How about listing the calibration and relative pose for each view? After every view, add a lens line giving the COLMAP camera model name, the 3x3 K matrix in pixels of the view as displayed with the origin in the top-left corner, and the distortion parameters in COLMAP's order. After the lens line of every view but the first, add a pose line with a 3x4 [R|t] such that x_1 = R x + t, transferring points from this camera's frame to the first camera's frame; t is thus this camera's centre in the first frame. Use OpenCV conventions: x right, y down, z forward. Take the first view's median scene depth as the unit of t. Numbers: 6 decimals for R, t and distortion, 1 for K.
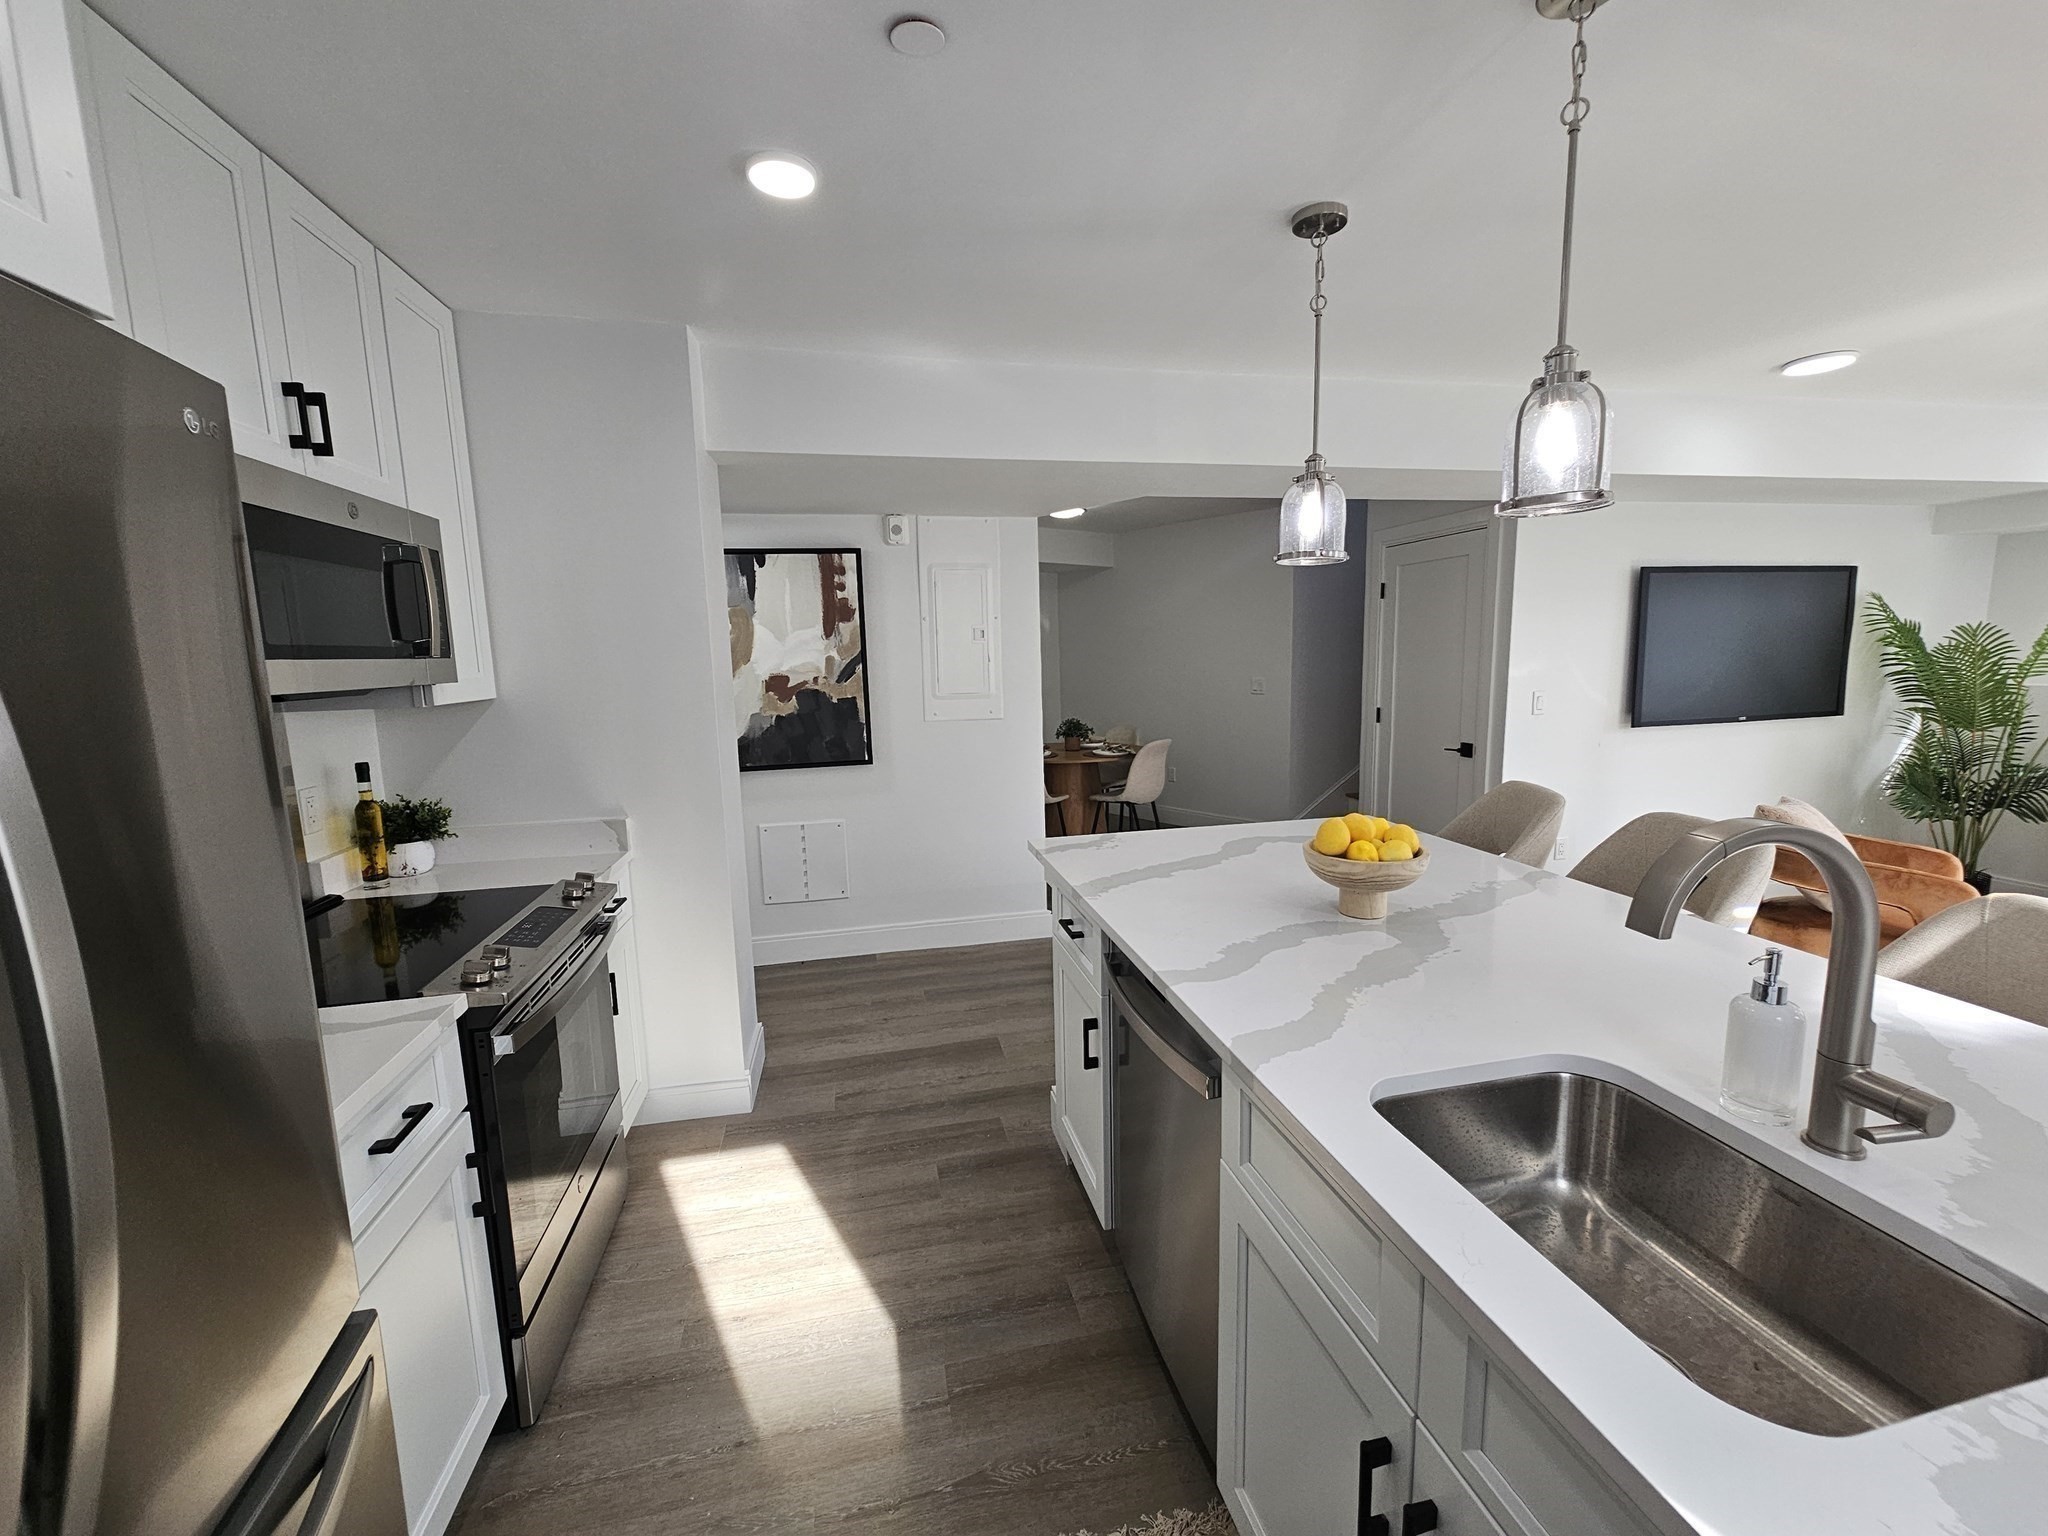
lens RADIAL K [[823.6, 0, 1022.1], [0, 823.6, 764.7], [0, 0, 1]] dist [0.000438, -0.002008]
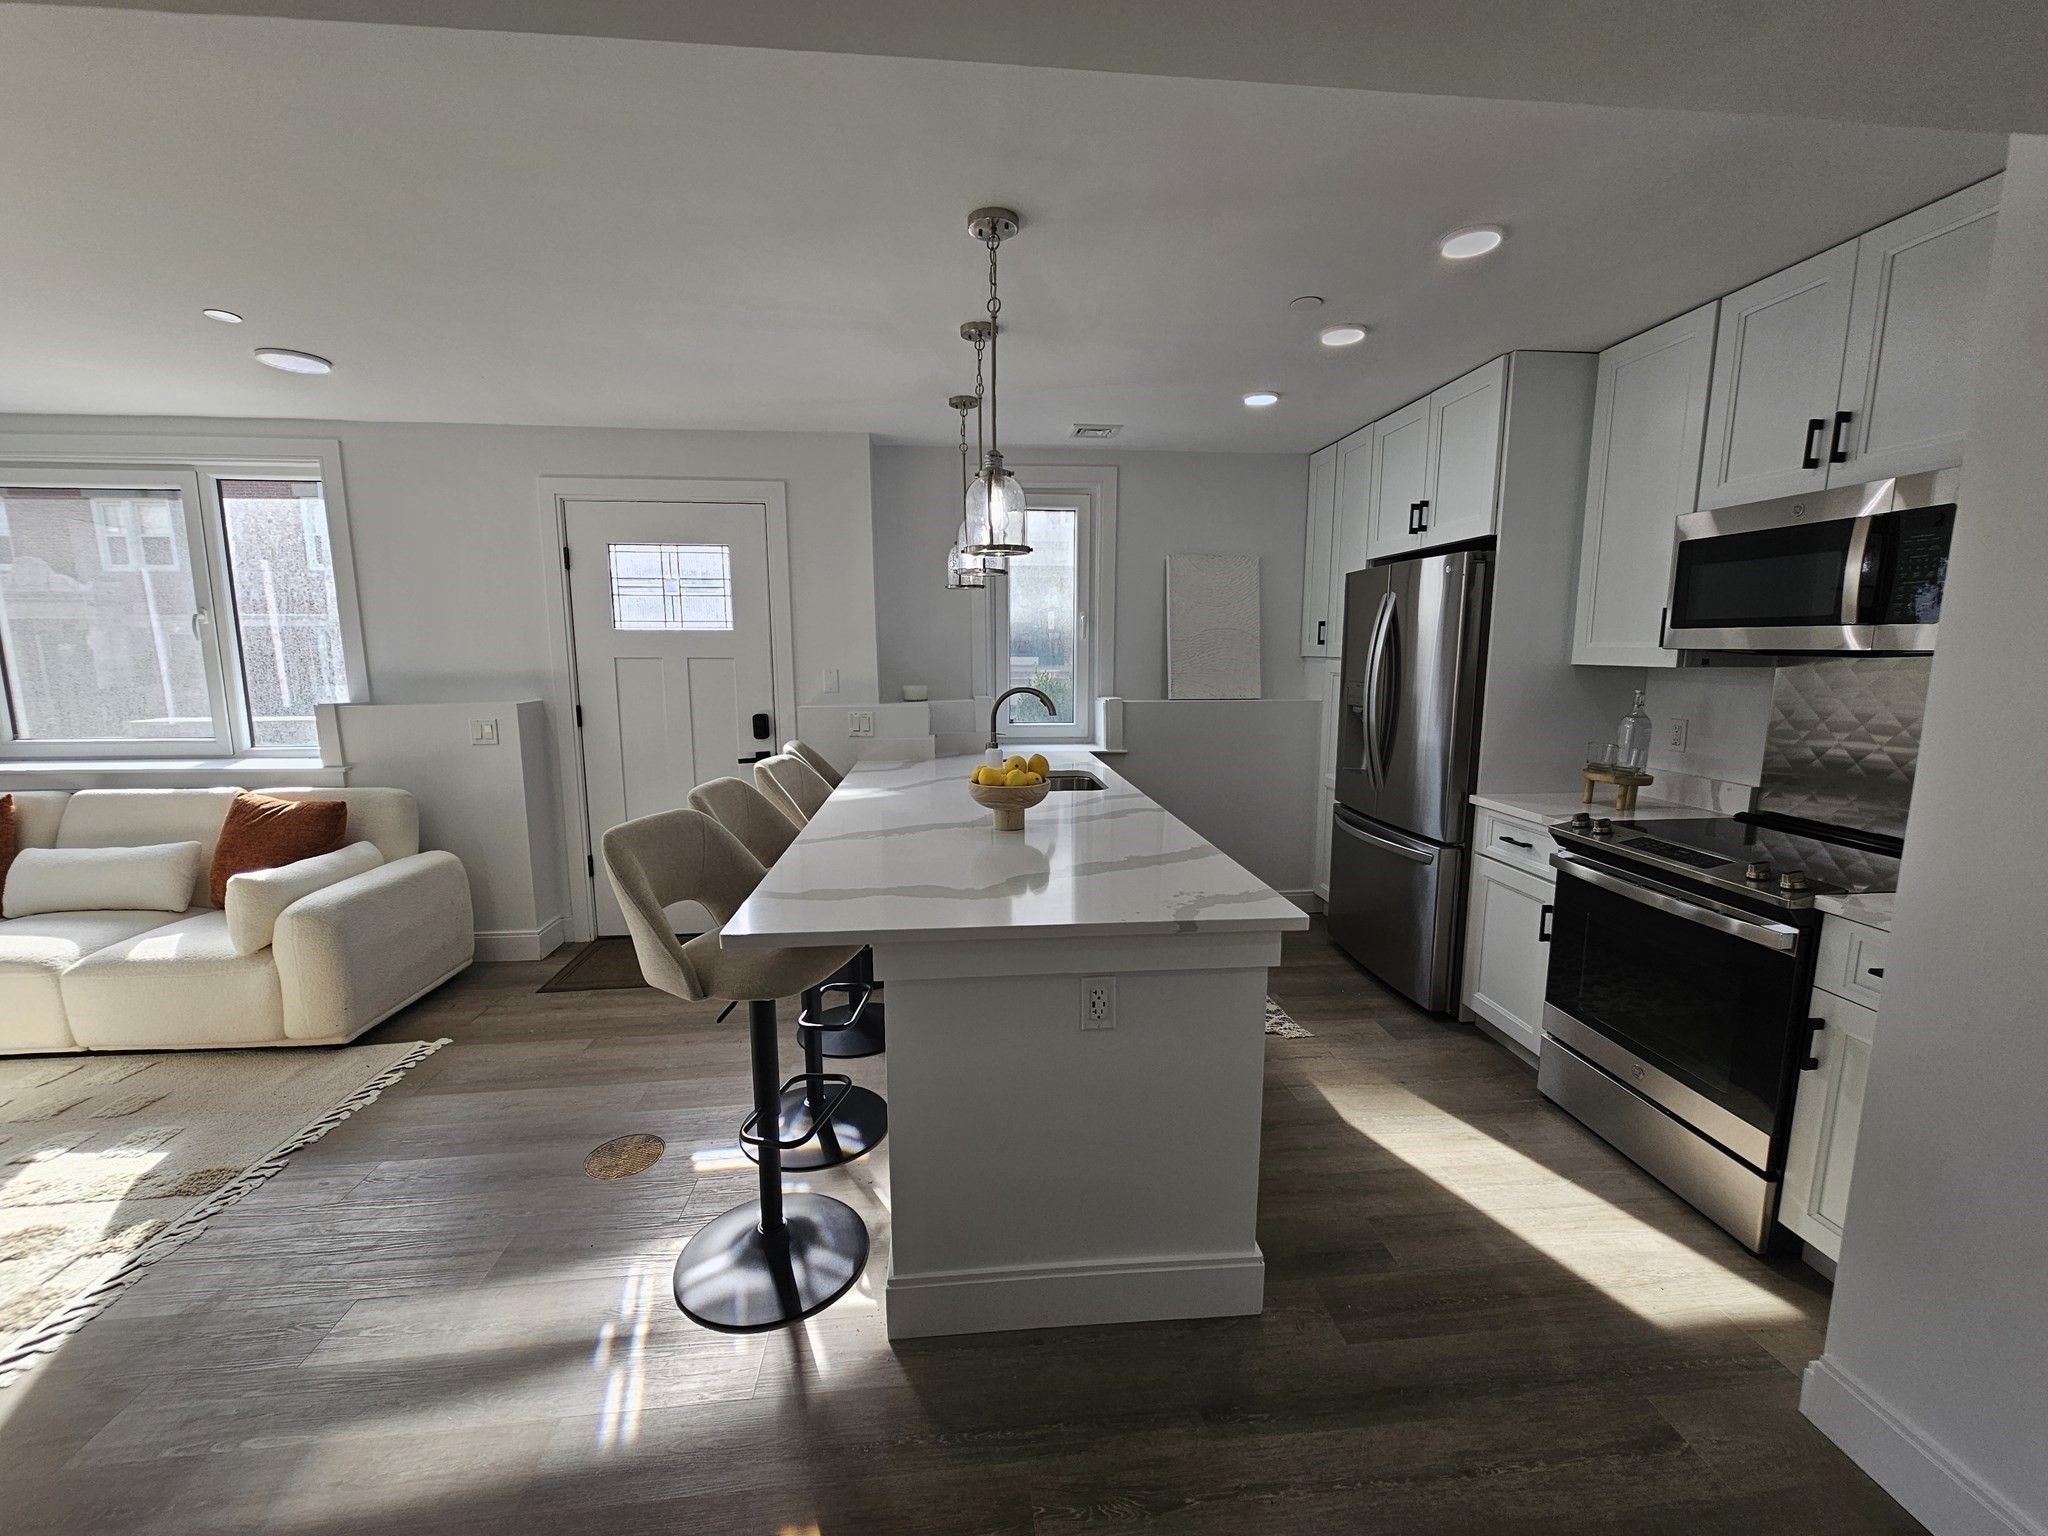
lens RADIAL K [[823.6, 0, 1029.5], [0, 823.6, 774.0], [0, 0, 1]] dist [0.000438, -0.002008]
pose [[-0.992907, 0.008745, 0.118568, 0.191953], [0.042183, 0.958320, 0.282566, -0.271921], [-0.111155, 0.285564, -0.951892, 2.070428]]
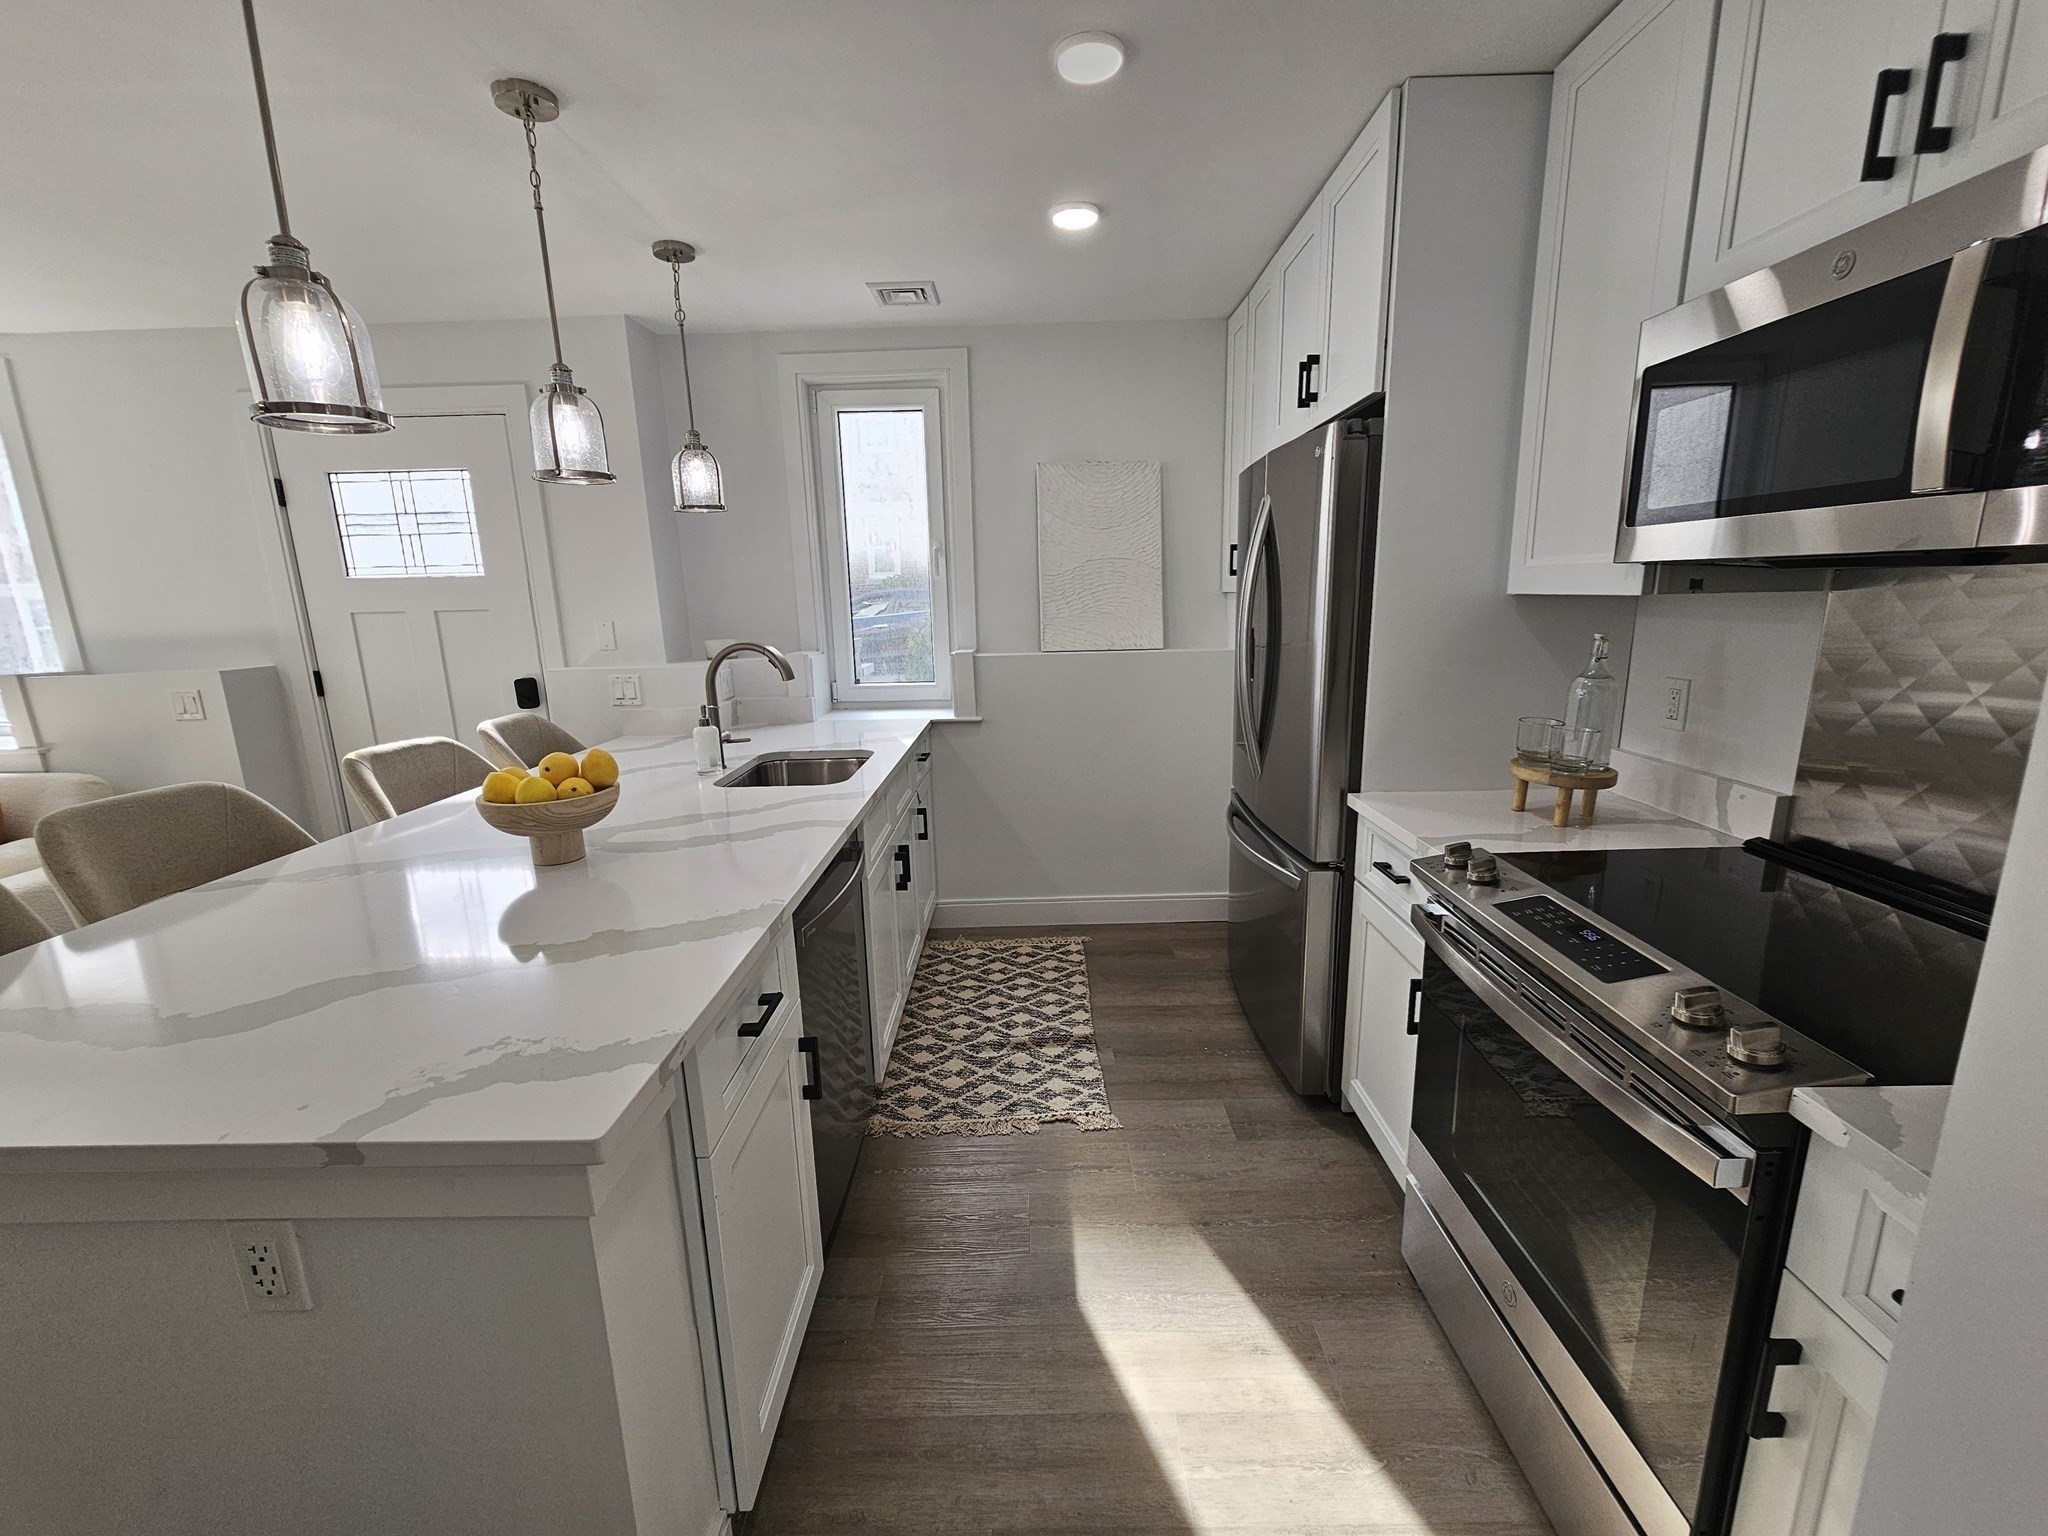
lens RADIAL K [[823.6, 0, 1031.7], [0, 823.6, 771.1], [0, 0, 1]] dist [0.000438, -0.002008]
pose [[-0.975227, 0.001948, 0.221198, -0.288449], [0.078107, 0.938583, 0.336097, -0.169699], [-0.206958, 0.345048, -0.915484, 1.540582]]
